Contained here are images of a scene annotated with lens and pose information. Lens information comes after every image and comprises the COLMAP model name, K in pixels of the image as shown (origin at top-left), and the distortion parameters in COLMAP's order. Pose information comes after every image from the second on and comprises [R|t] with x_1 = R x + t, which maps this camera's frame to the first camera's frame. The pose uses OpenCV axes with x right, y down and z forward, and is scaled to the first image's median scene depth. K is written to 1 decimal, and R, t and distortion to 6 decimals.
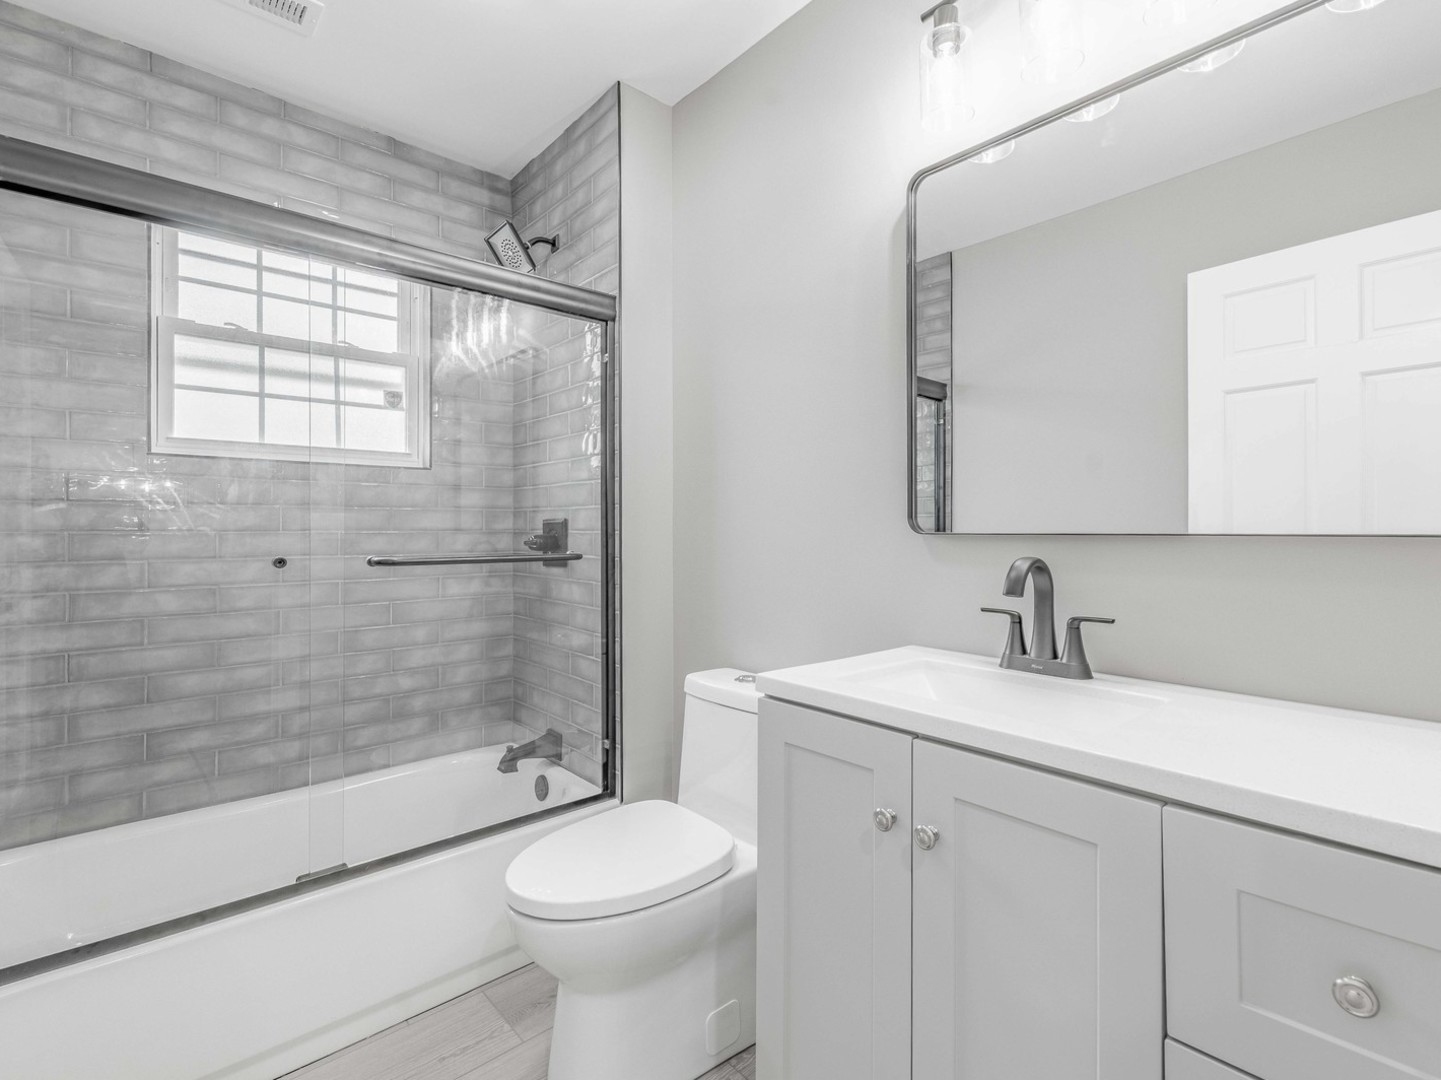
lens RADIAL K [[683.2, 0, 719.1], [0, 683.2, 534.6], [0, 0, 1]] dist [0.012200, -0.004214]
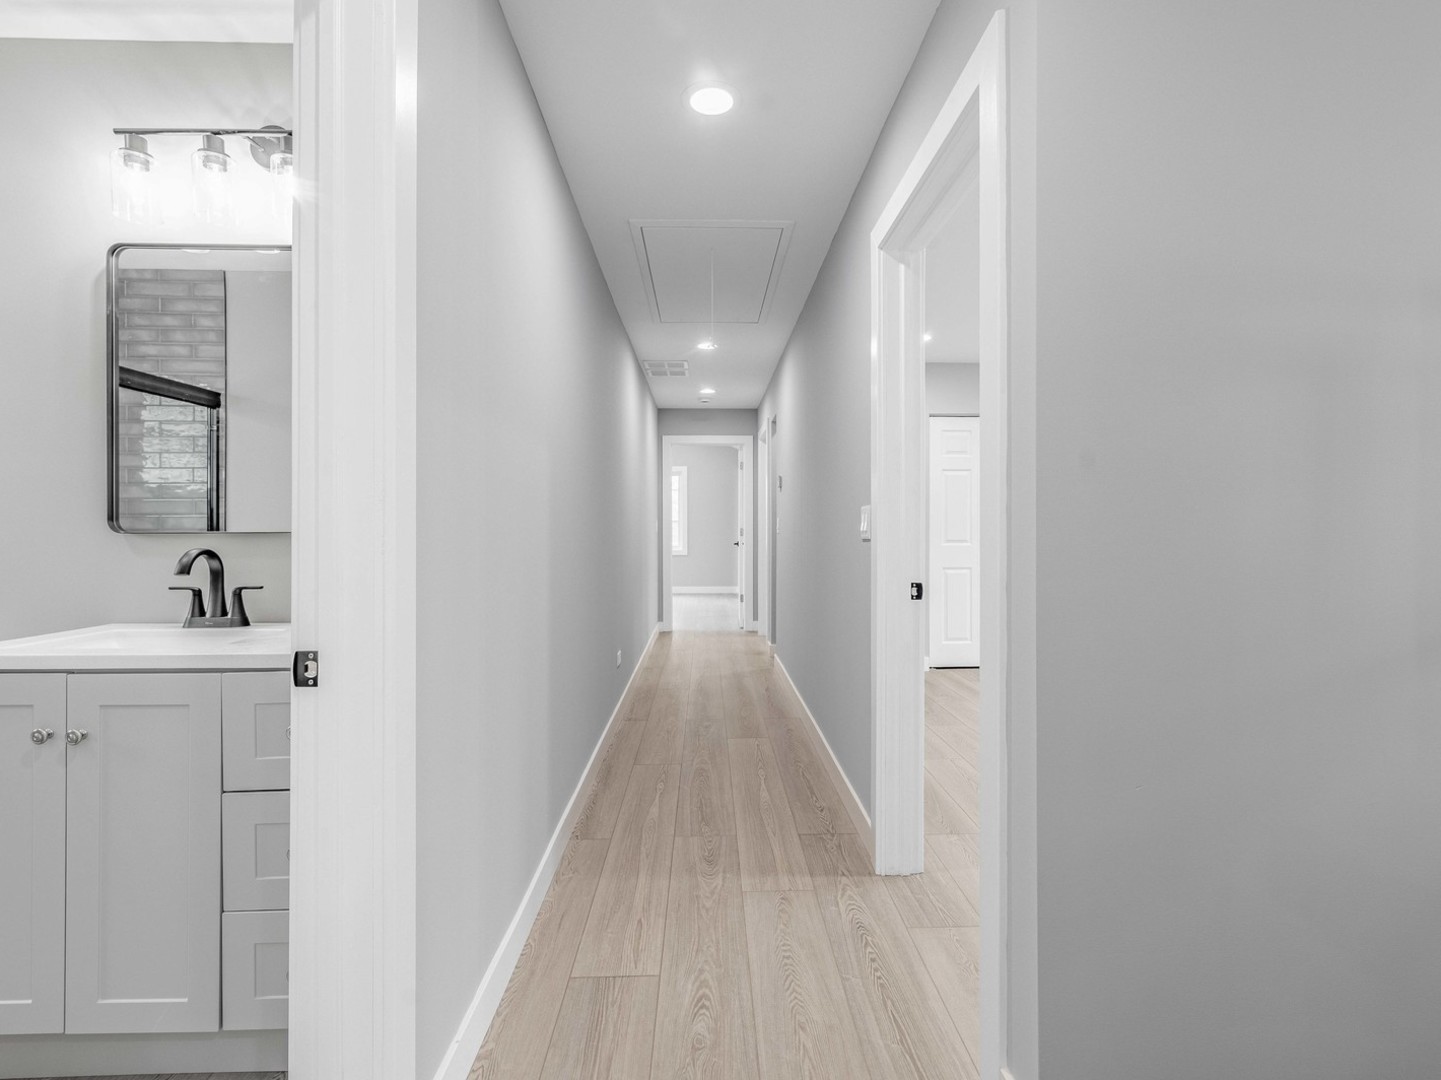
lens RADIAL K [[683.2, 0, 718.5], [0, 683.2, 527.3], [0, 0, 1]] dist [0.012200, -0.004214]
pose [[0.651825, -0.003837, 0.758360, 0.056907], [0.009810, 0.999946, -0.003372, 0.004018], [-0.758306, 0.009638, 0.651828, -0.715379]]
